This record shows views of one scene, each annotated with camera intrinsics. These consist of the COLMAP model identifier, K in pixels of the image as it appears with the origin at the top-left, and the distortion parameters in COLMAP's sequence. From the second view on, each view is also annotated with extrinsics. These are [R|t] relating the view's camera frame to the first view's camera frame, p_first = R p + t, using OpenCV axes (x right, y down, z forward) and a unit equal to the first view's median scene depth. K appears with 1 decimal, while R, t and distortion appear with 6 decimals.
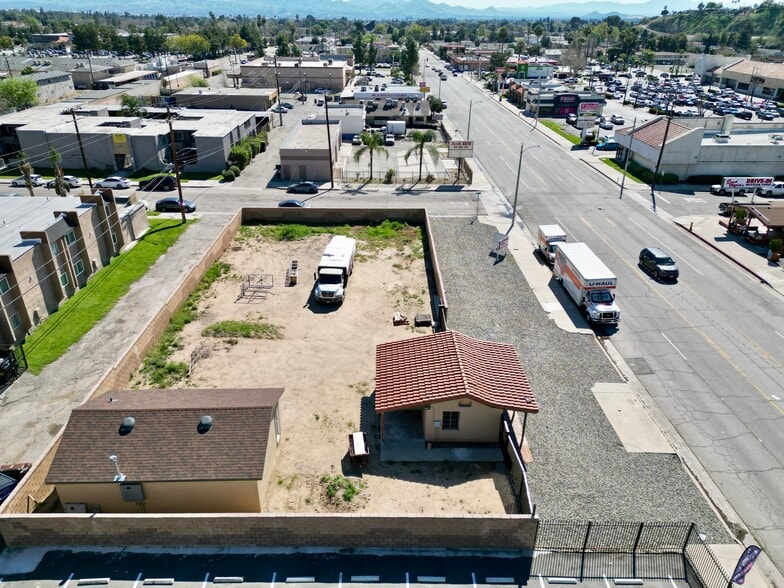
lens RADIAL K [[548.8, 0, 391.3], [0, 548.8, 290.2], [0, 0, 1]] dist [0.087610, -0.088983]
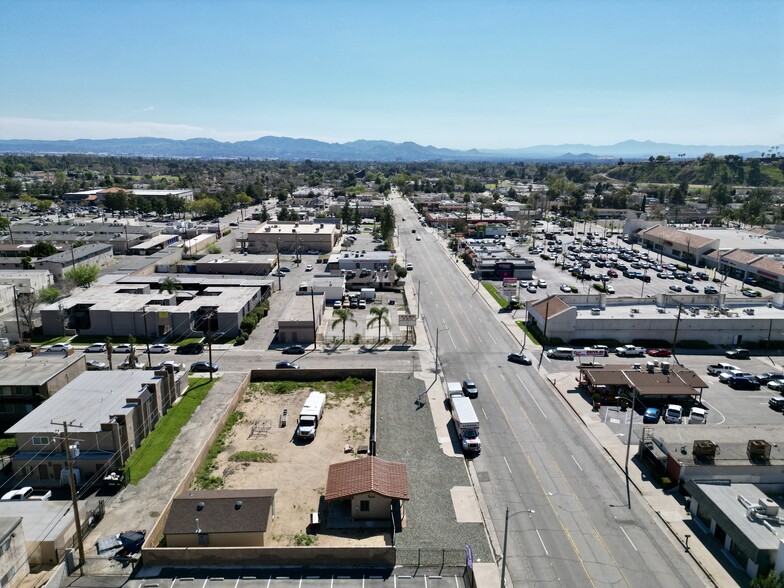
lens RADIAL K [[548.8, 0, 391.3], [0, 548.8, 290.2], [0, 0, 1]] dist [0.087610, -0.088983]
pose [[0.999898, -0.002822, 0.013982, 0.093703], [0.005786, 0.976210, -0.216751, -0.039322], [-0.013038, 0.216810, 0.976127, -0.551913]]
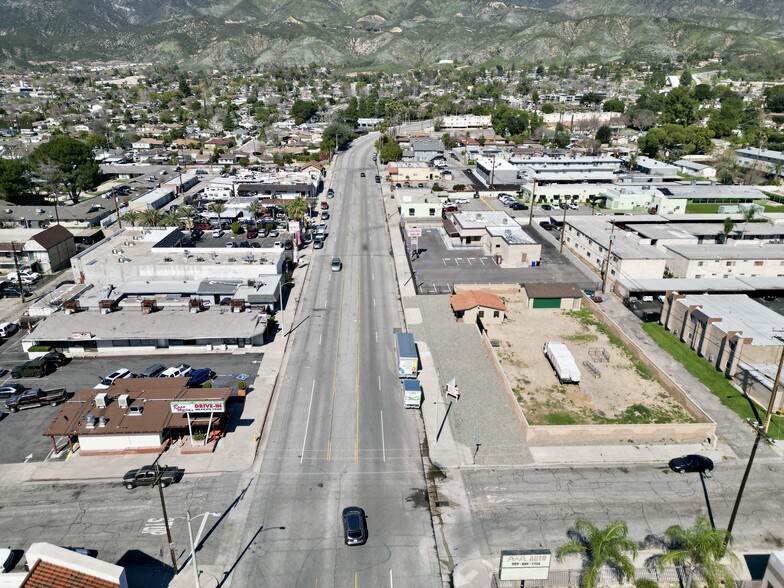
lens RADIAL K [[548.8, 0, 391.3], [0, 548.8, 290.2], [0, 0, 1]] dist [0.087610, -0.088983]
pose [[-0.999221, -0.006000, -0.038994, 0.386648], [-0.032576, 0.683036, 0.729658, -1.146063], [0.022256, 0.730360, -0.682700, 1.684252]]
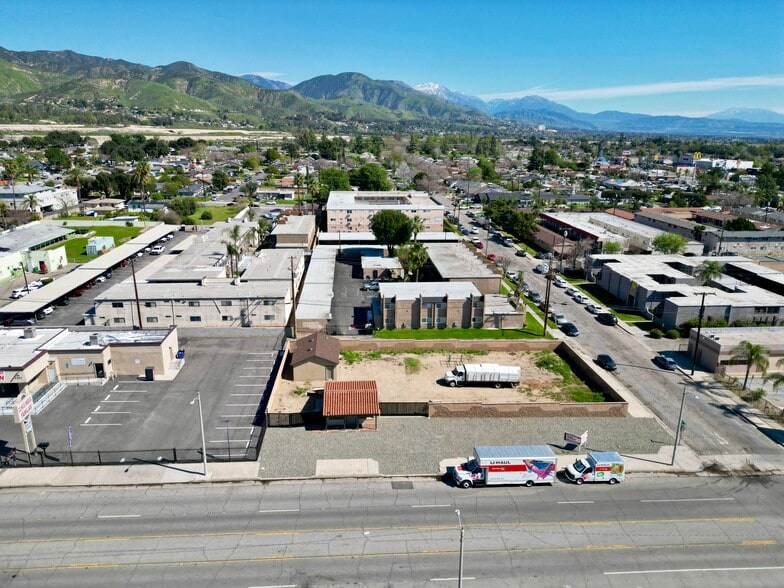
lens RADIAL K [[548.8, 0, 391.3], [0, 548.8, 290.2], [0, 0, 1]] dist [0.087610, -0.088983]
pose [[0.059811, 0.267803, -0.961615, 1.166131], [-0.453989, 0.865241, 0.212726, -0.410935], [0.888997, 0.423840, 0.173331, 0.348051]]
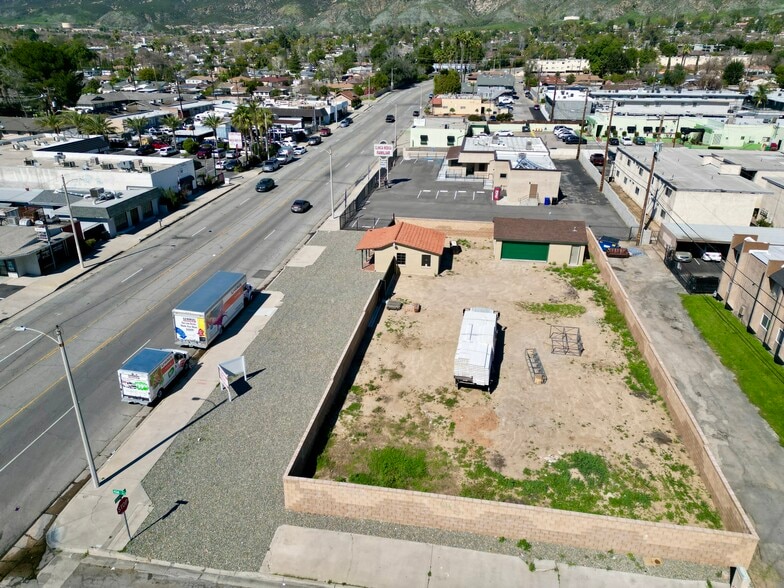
lens RADIAL K [[548.8, 0, 391.3], [0, 548.8, 290.2], [0, 0, 1]] dist [0.087610, -0.088983]
pose [[-0.985169, -0.085784, 0.148601, -0.077672], [0.058250, 0.647412, 0.759911, -0.636457], [-0.161395, 0.757297, -0.632813, 1.305092]]
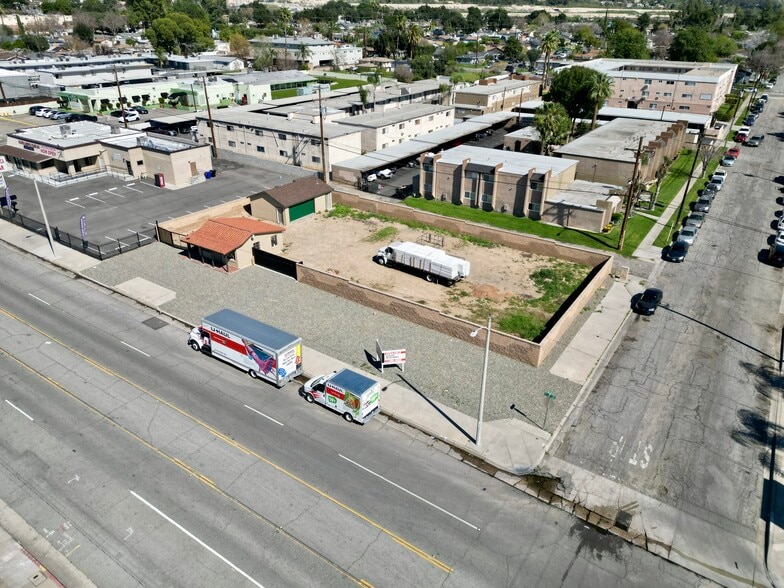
lens RADIAL K [[548.8, 0, 391.3], [0, 548.8, 290.2], [0, 0, 1]] dist [0.087610, -0.088983]
pose [[-0.570336, 0.353304, -0.741547, 0.713583], [-0.380556, 0.686389, 0.619716, -0.607288], [0.727938, 0.635647, -0.257021, 1.136281]]
